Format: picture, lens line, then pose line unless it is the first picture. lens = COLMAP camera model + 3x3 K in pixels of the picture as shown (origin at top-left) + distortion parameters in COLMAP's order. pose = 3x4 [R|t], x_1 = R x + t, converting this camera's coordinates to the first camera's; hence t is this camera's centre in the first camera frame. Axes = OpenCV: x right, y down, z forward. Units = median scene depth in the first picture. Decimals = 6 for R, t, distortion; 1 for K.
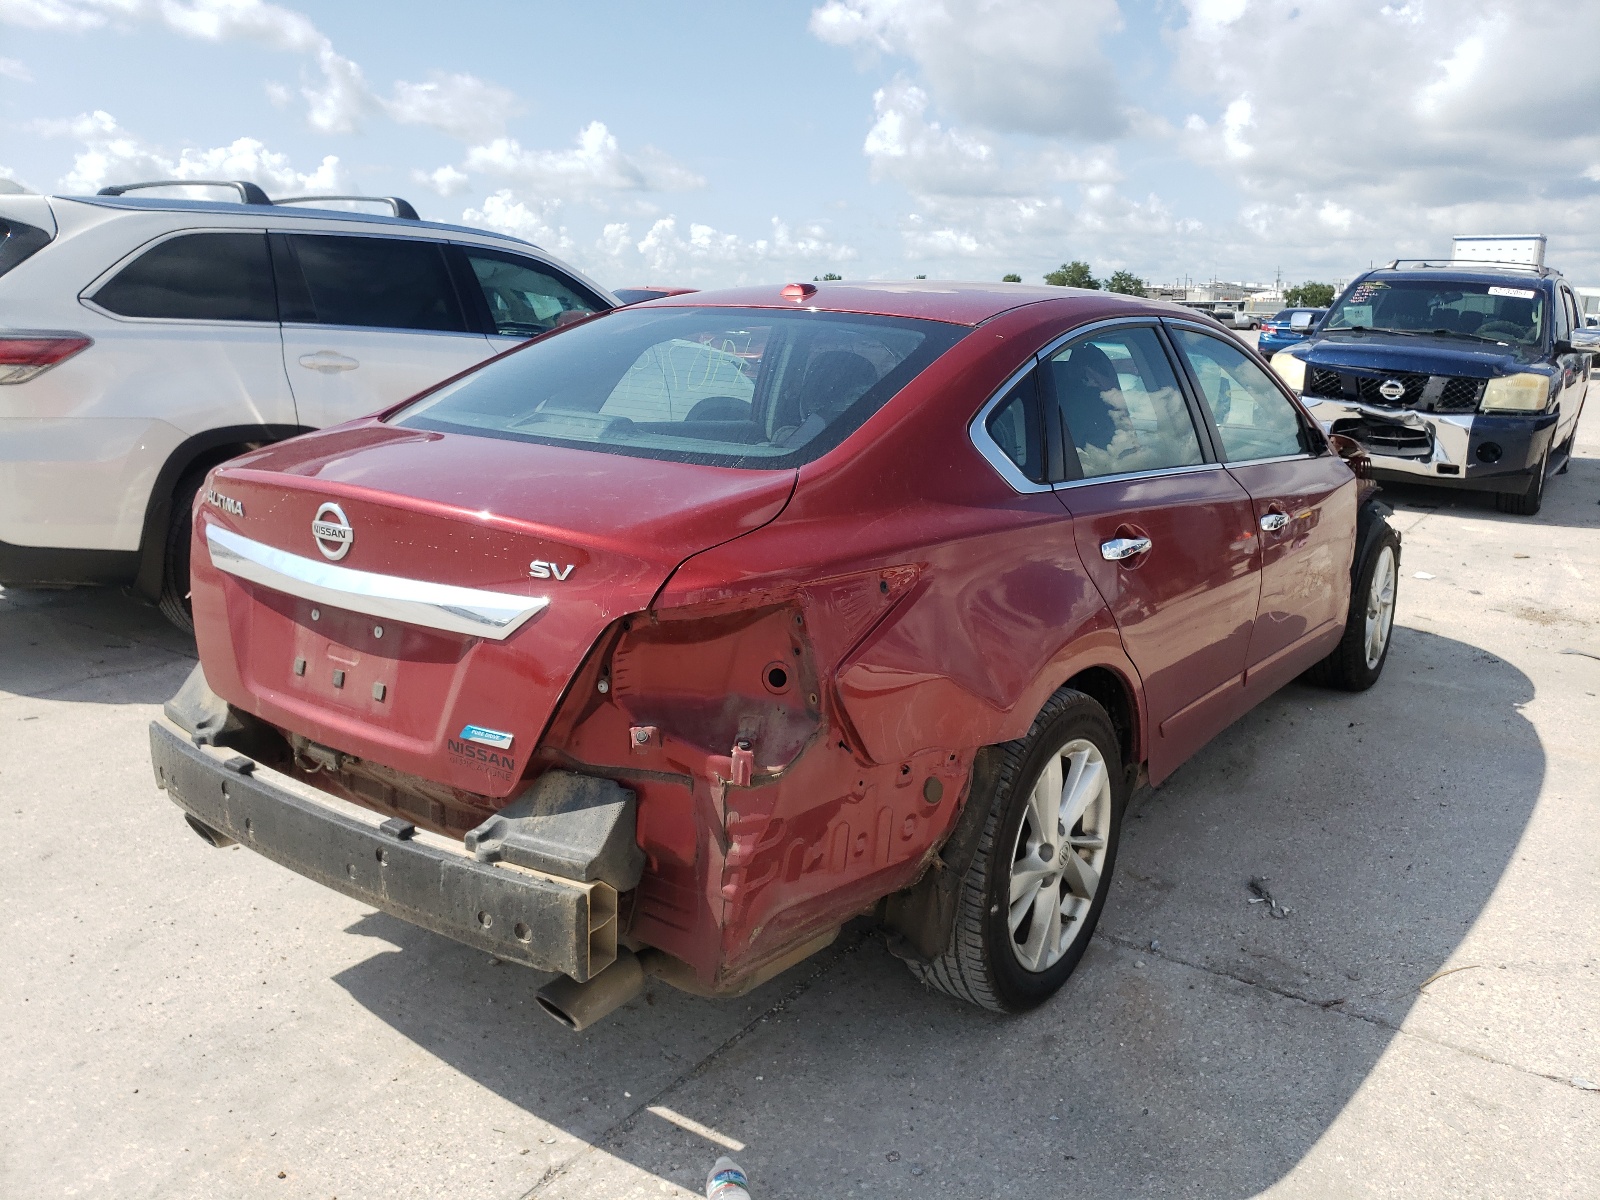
lens RADIAL K [[1204.2, 0, 804.5], [0, 1204.2, 597.6], [0, 0, 1]] dist [0.005207, 0.001422]
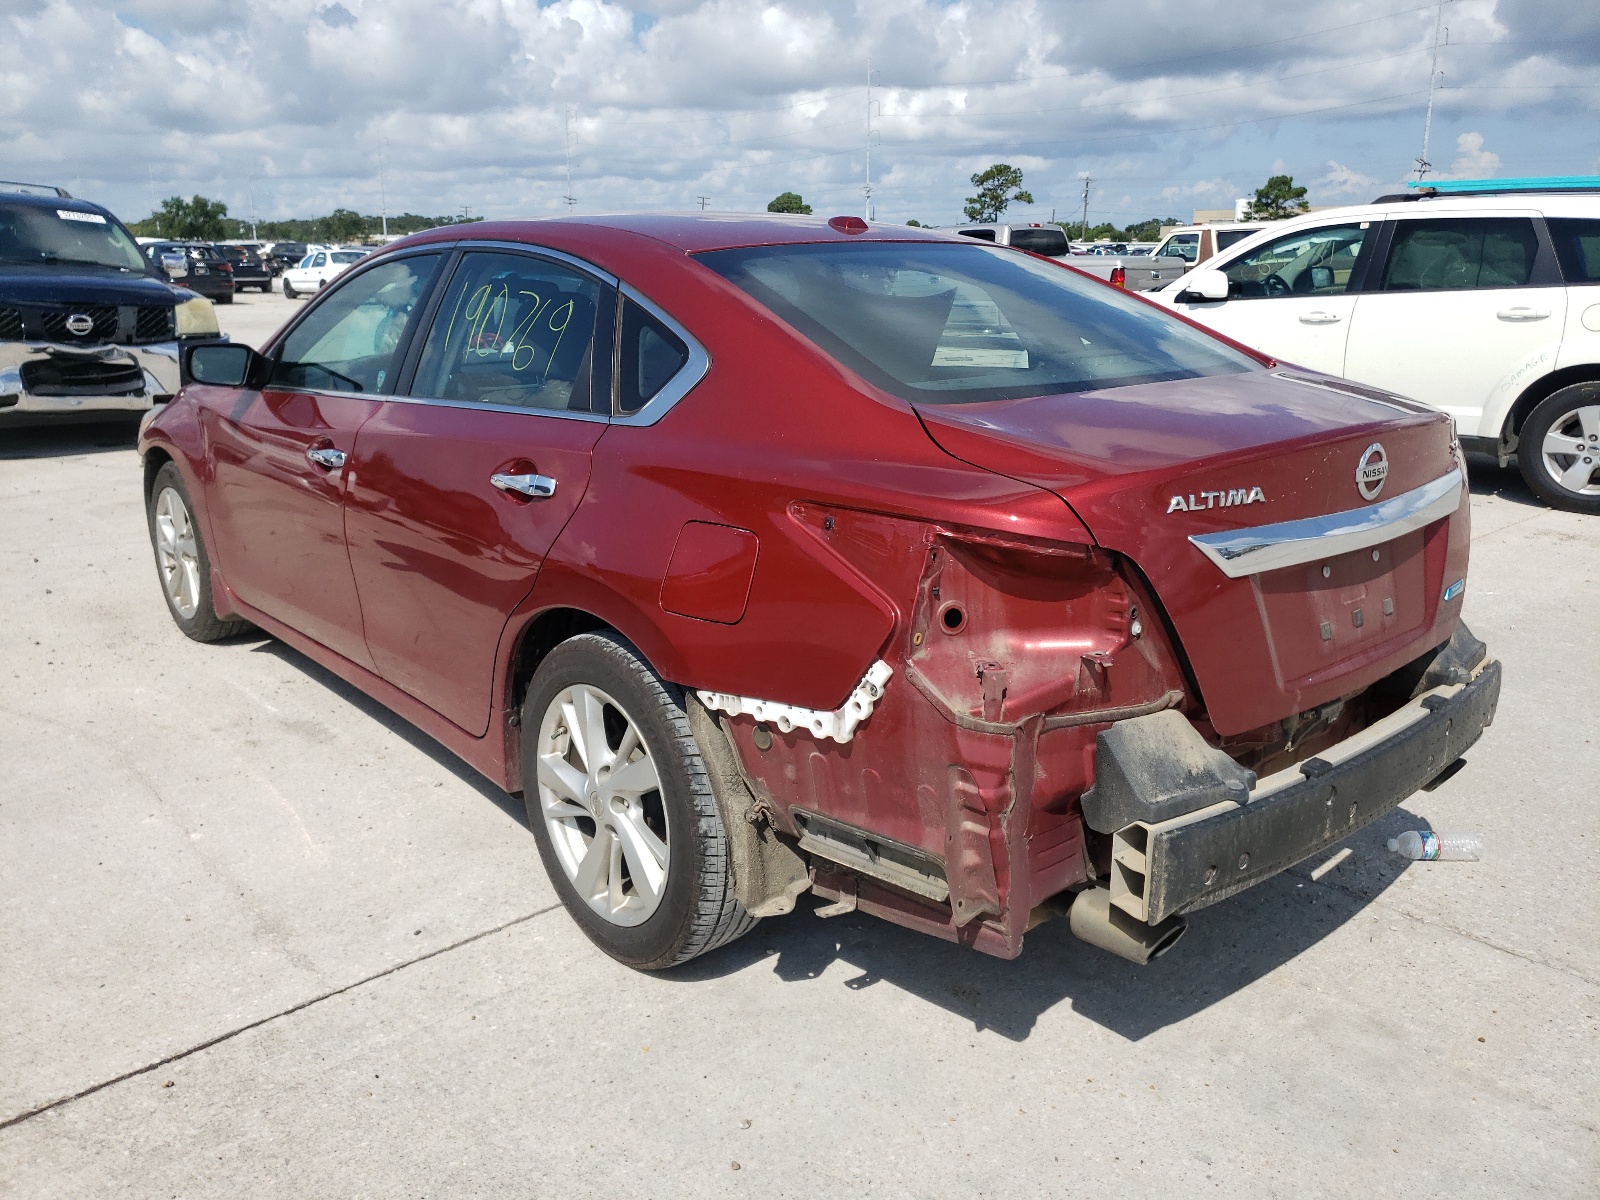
lens RADIAL K [[1204.2, 0, 804.2], [0, 1204.2, 603.0], [0, 0, 1]] dist [0.005207, 0.001422]
pose [[0.255337, -0.292295, 0.921611, -0.289099], [0.234242, 0.943512, 0.234343, -0.058142], [-0.938048, 0.156043, 0.309381, 0.228988]]
